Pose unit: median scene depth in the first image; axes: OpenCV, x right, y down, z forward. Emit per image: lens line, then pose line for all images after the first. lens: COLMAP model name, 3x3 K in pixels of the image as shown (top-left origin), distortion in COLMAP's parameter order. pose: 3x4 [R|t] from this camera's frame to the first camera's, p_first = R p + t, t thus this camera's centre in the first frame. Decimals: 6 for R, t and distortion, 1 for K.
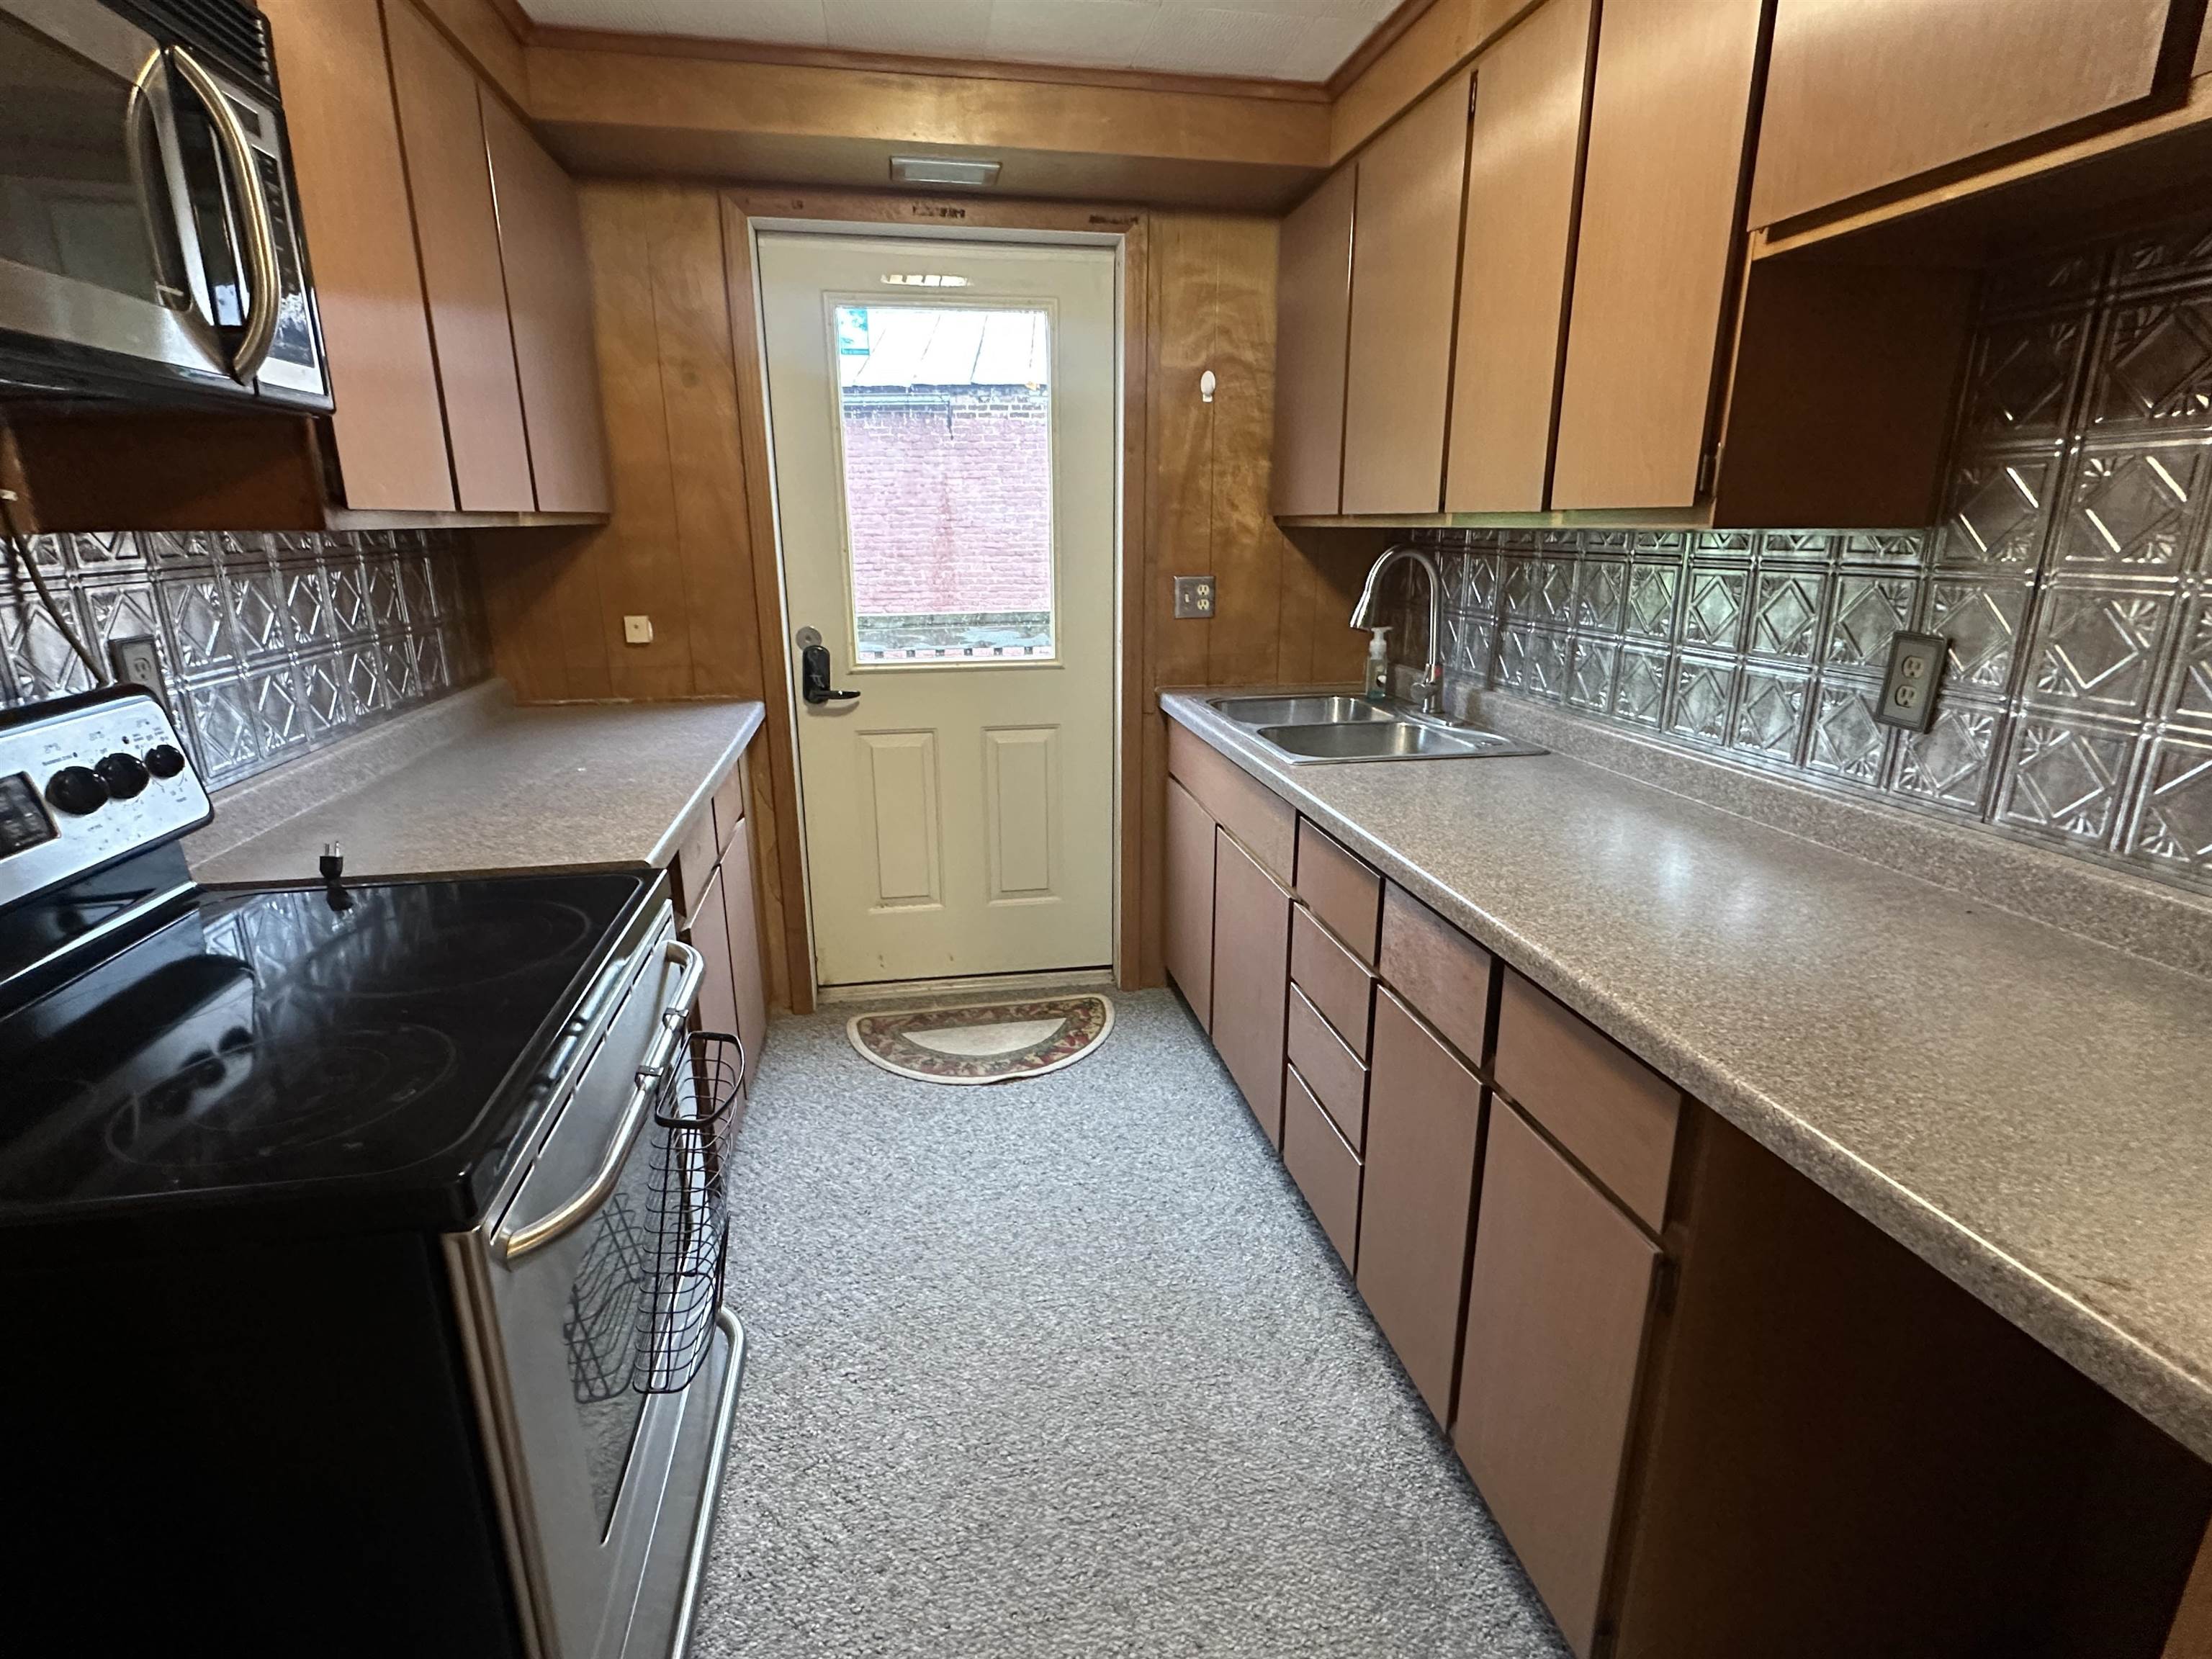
lens RADIAL K [[1089.8, 0, 1100.2], [0, 1089.8, 829.6], [0, 0, 1]] dist [-0.006202, 0.002579]
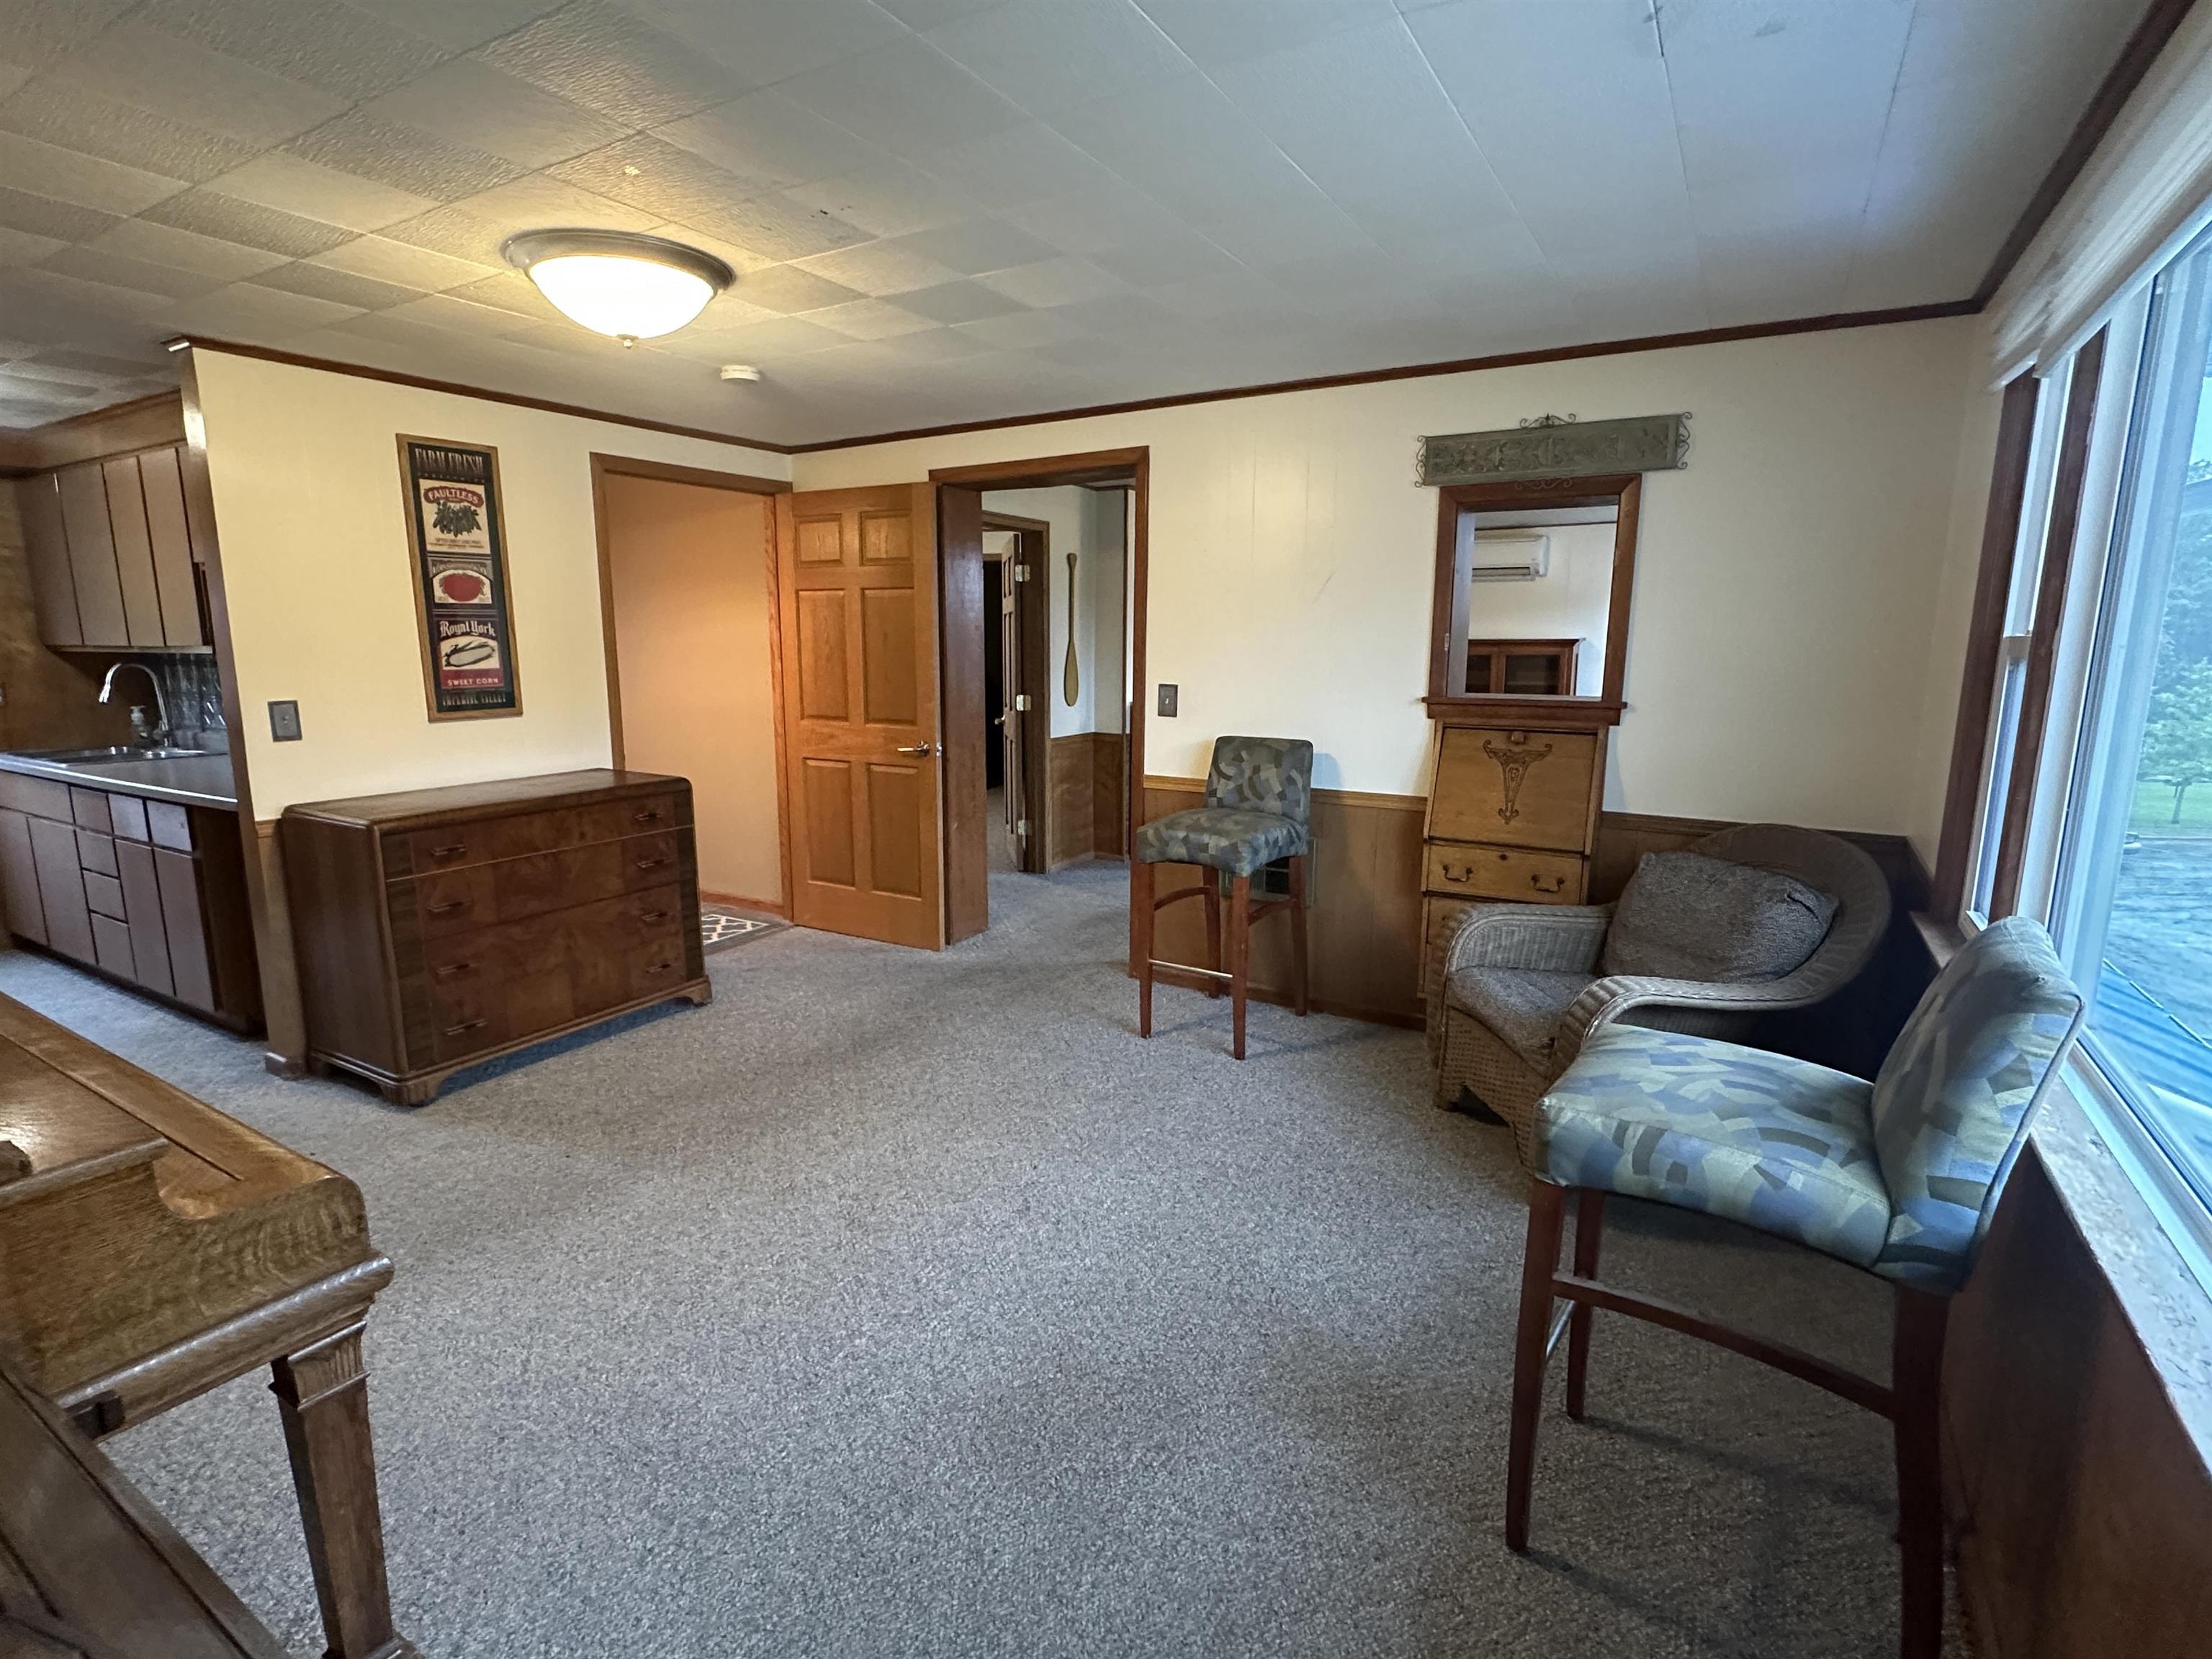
lens RADIAL K [[1089.8, 0, 1105.5], [0, 1089.8, 838.4], [0, 0, 1]] dist [-0.006202, 0.002579]
pose [[0.651105, -0.129999, 0.747771, -0.097552], [0.200928, 0.979595, -0.004652, 0.497618], [-0.731908, 0.153278, 0.663940, -1.845658]]
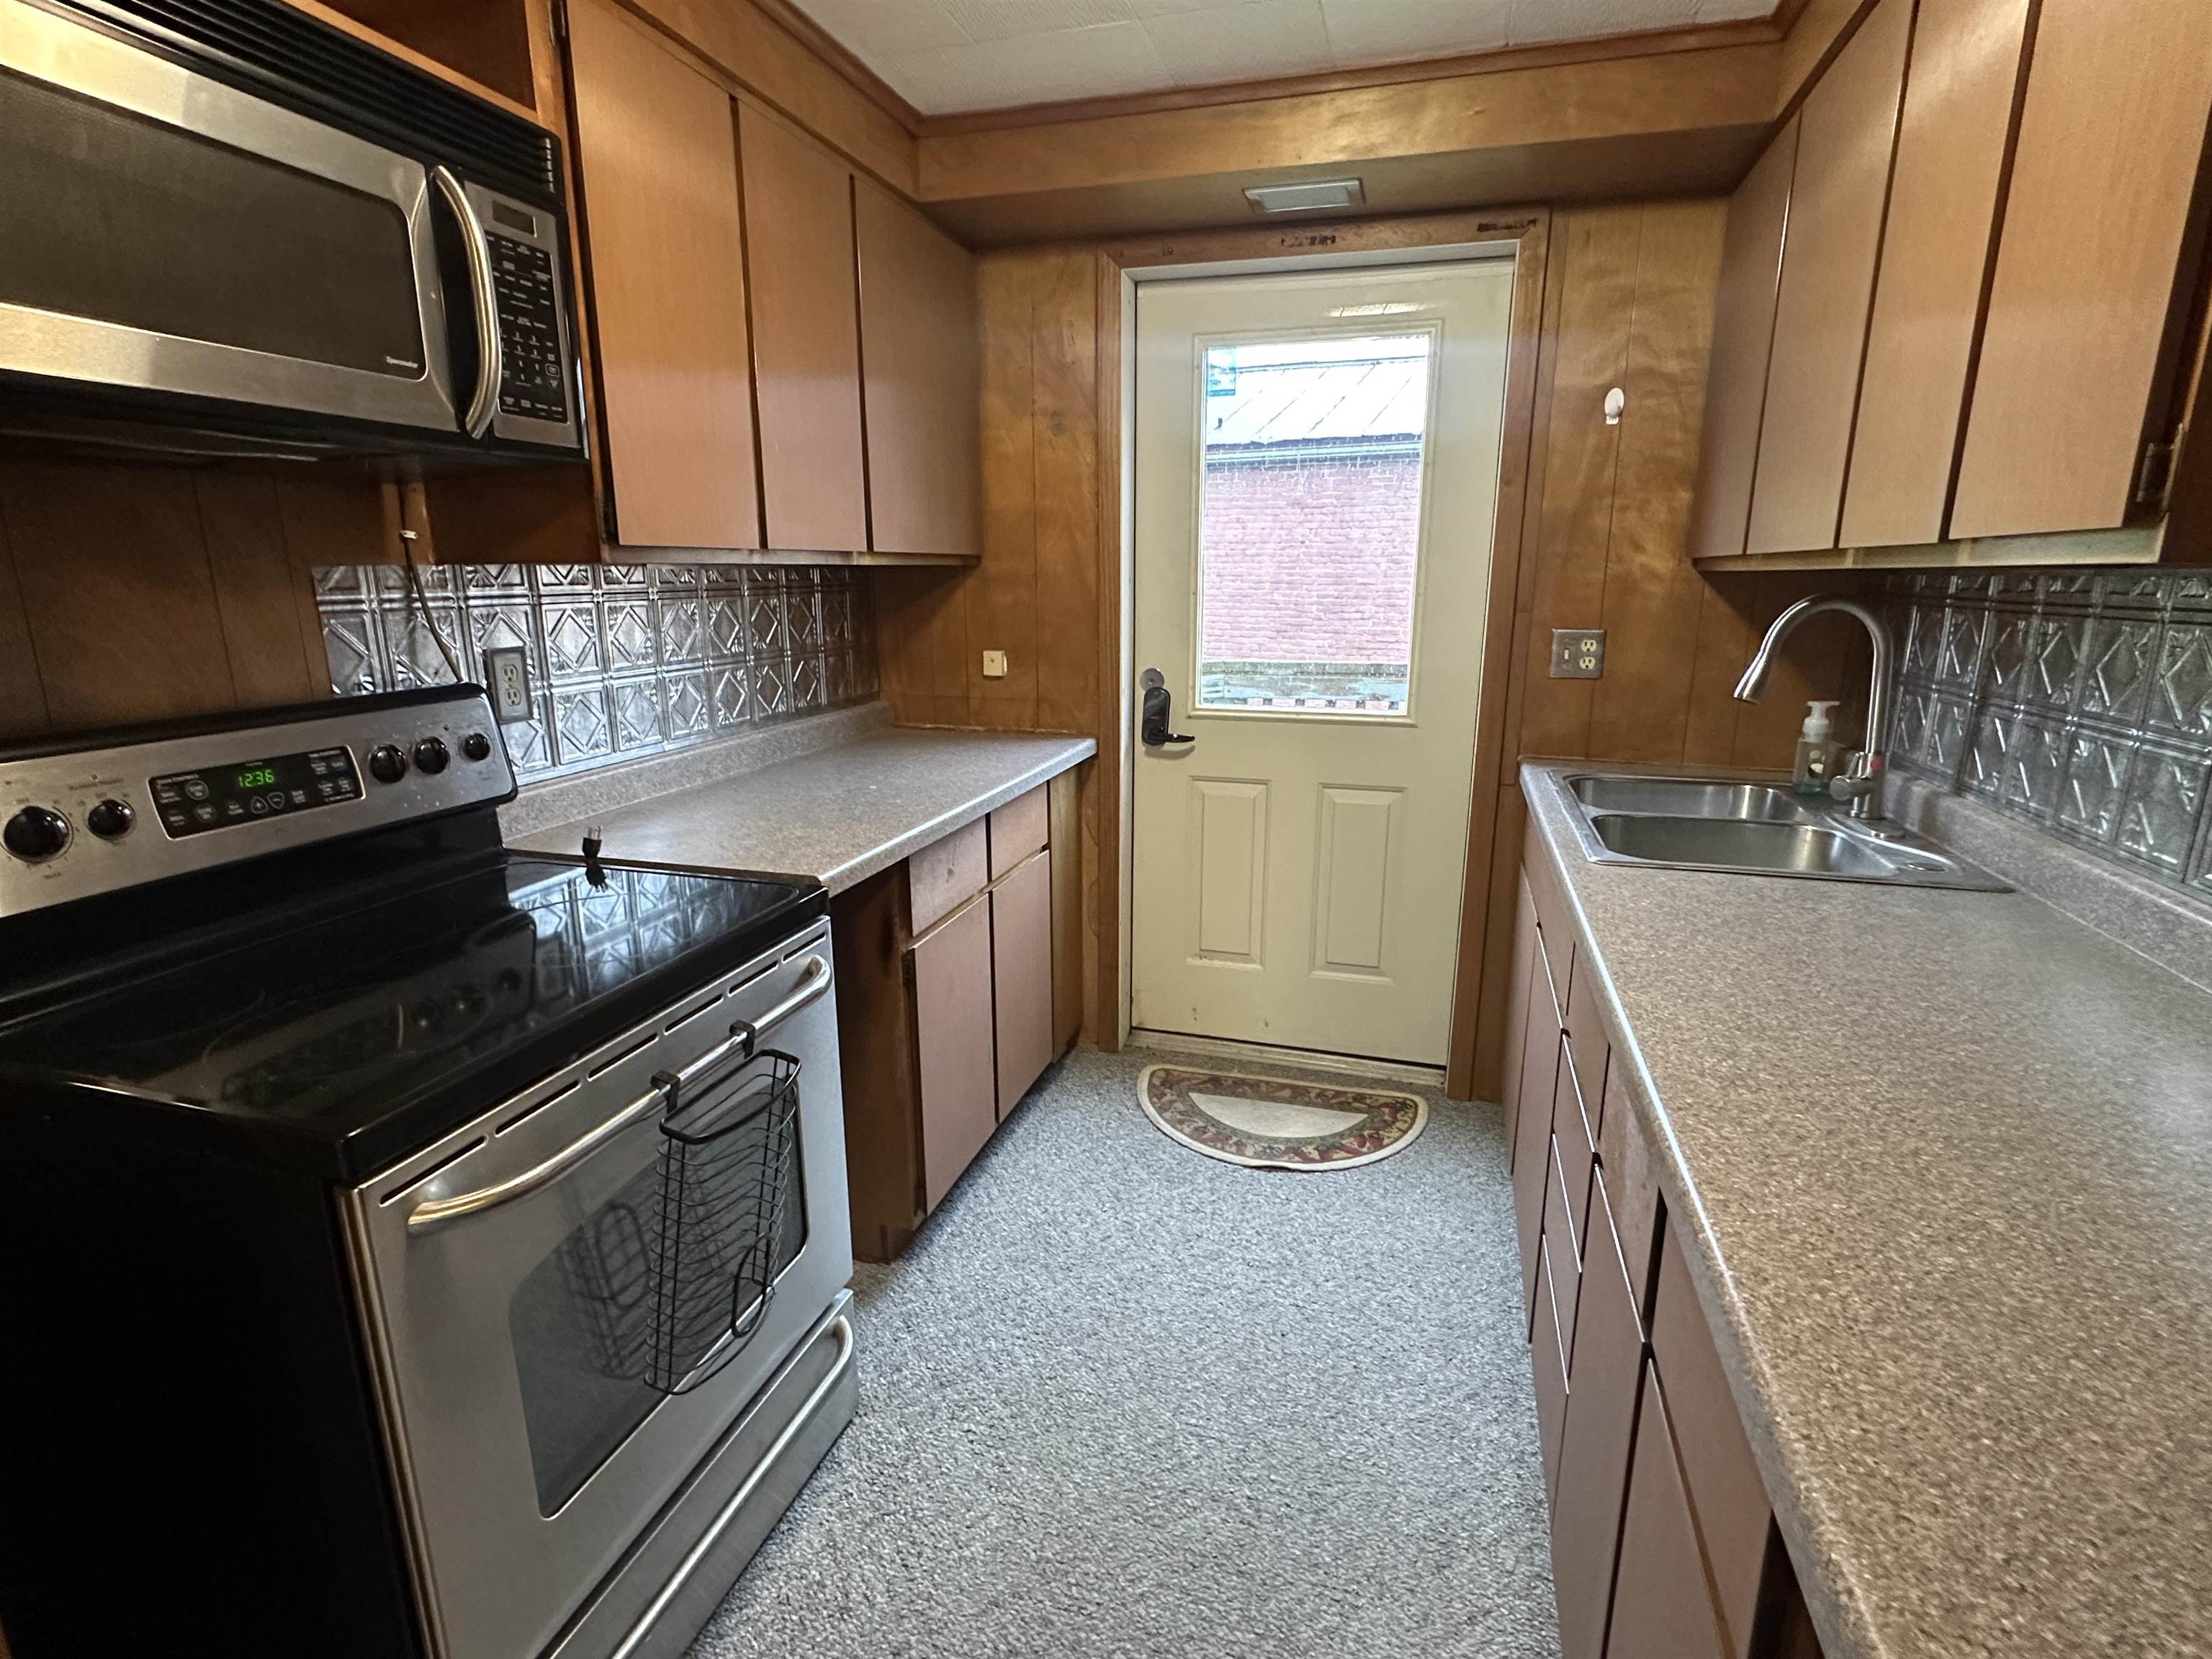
lens RADIAL K [[1089.8, 0, 1103.1], [0, 1089.8, 833.0], [0, 0, 1]] dist [-0.006202, 0.002579]
pose [[0.891074, 0.109989, -0.440328, 0.213141], [-0.127874, 0.991729, -0.011051, -0.027579], [0.435470, 0.066154, 0.897769, 0.131609]]
